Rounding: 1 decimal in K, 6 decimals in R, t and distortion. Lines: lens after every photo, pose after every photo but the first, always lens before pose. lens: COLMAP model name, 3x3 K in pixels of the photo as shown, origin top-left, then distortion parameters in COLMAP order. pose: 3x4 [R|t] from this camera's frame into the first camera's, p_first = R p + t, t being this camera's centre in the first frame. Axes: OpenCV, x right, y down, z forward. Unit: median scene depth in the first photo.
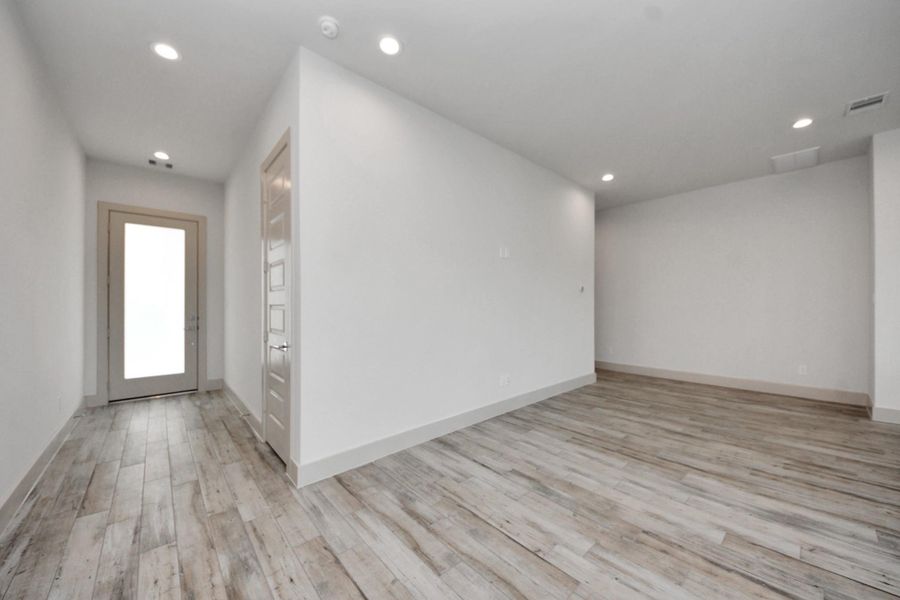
lens RADIAL K [[326.3, 0, 446.5], [0, 326.3, 307.0], [0, 0, 1]] dist [0.003759, -0.005870]
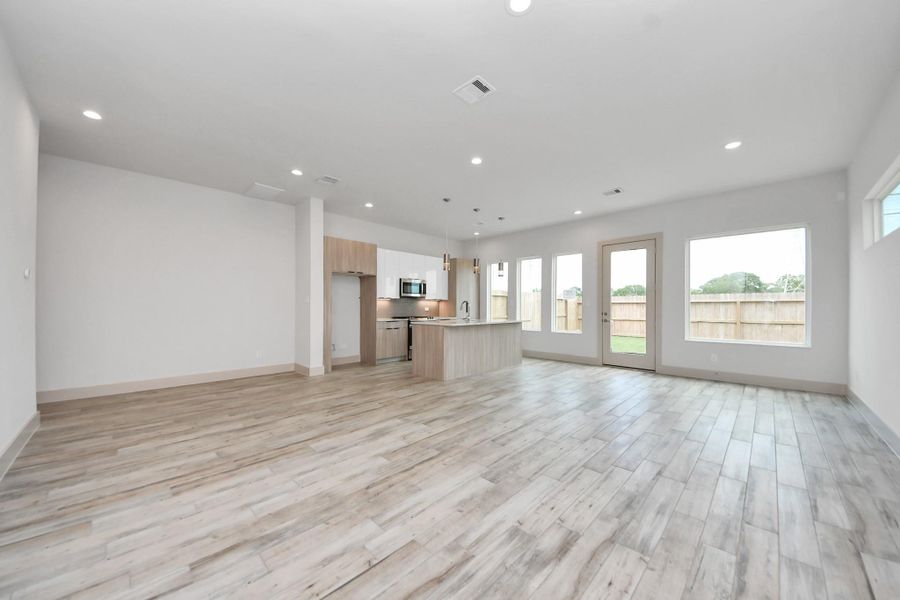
lens RADIAL K [[326.3, 0, 458.1], [0, 326.3, 290.5], [0, 0, 1]] dist [0.003759, -0.005870]
pose [[-0.080815, 0.049314, 0.995508, -0.378695], [0.008926, 0.998771, -0.048751, 0.022343], [-0.996689, 0.004946, -0.081156, 0.461990]]
